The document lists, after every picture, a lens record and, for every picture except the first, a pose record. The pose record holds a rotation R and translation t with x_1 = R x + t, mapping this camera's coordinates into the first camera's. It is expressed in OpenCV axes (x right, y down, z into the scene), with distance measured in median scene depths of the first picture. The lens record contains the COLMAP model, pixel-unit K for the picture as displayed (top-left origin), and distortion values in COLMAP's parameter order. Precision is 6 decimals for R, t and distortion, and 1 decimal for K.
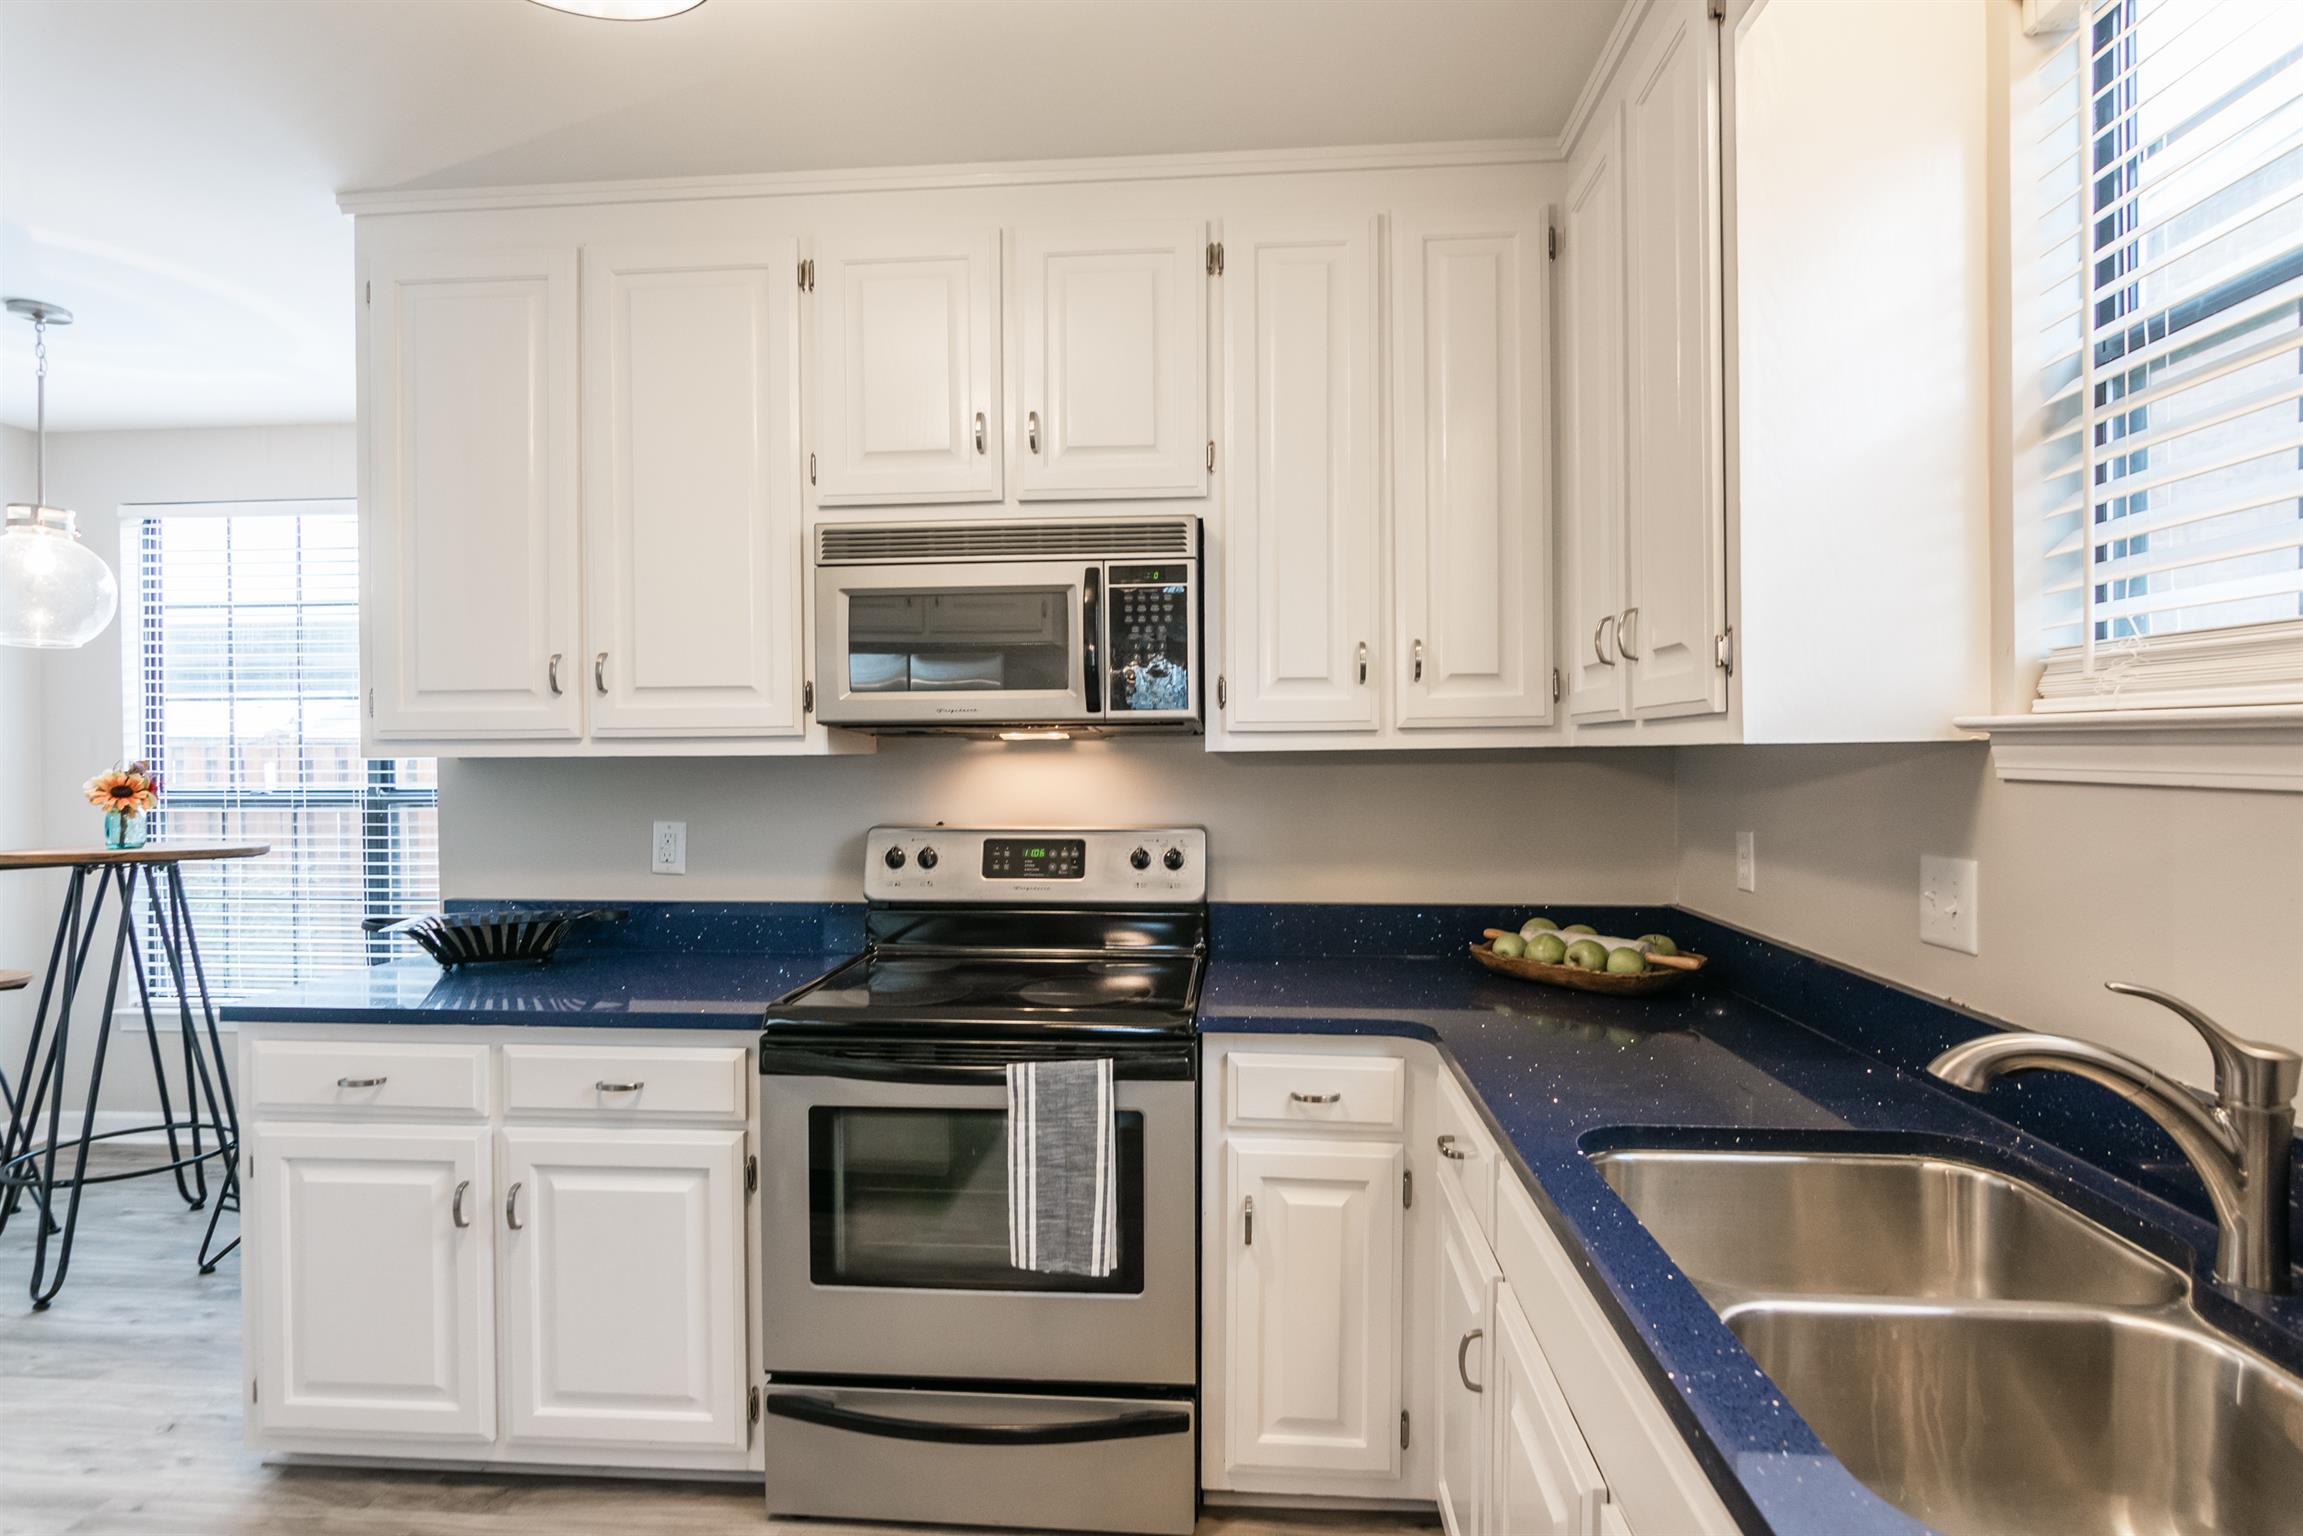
lens RADIAL K [[1184.6, 0, 1187.5], [0, 1184.6, 756.1], [0, 0, 1]] dist [-0.002052, 0.000337]
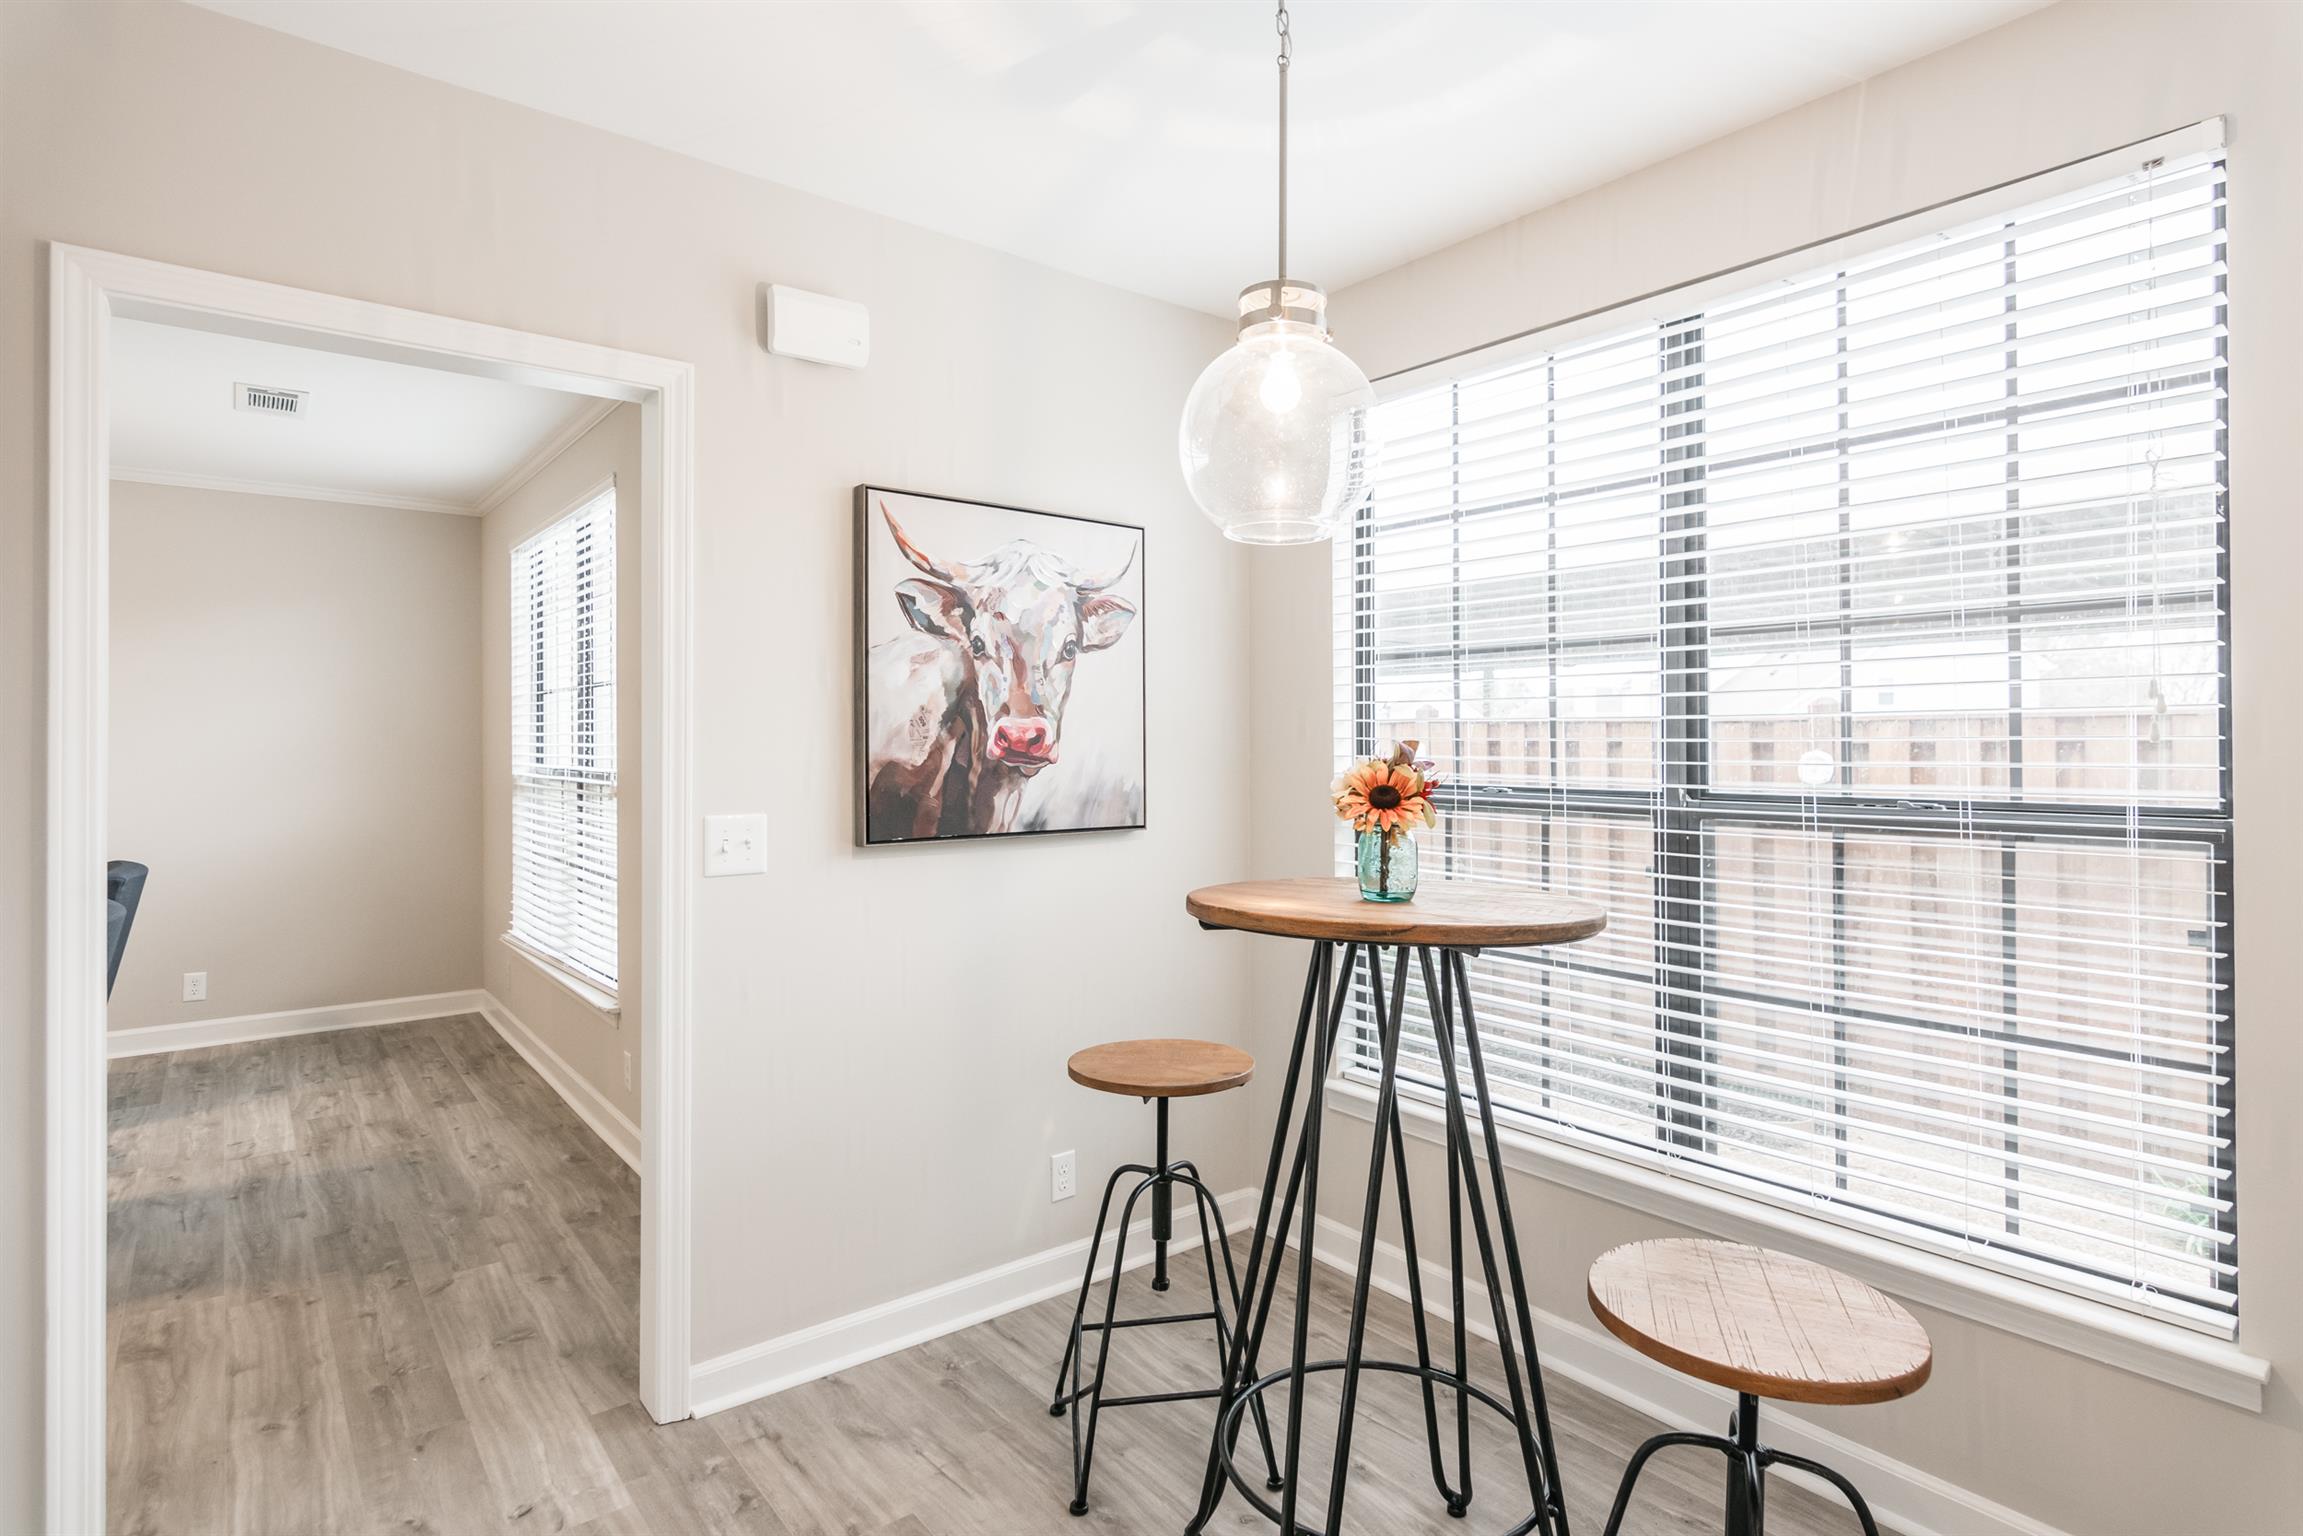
lens RADIAL K [[1184.6, 0, 1157.9], [0, 1184.6, 752.8], [0, 0, 1]] dist [-0.002052, 0.000337]
pose [[0.683315, 0.016952, -0.729926, -0.530736], [-0.006960, 0.999836, 0.016704, 0.000630], [0.730090, -0.006334, 0.683322, 0.507964]]
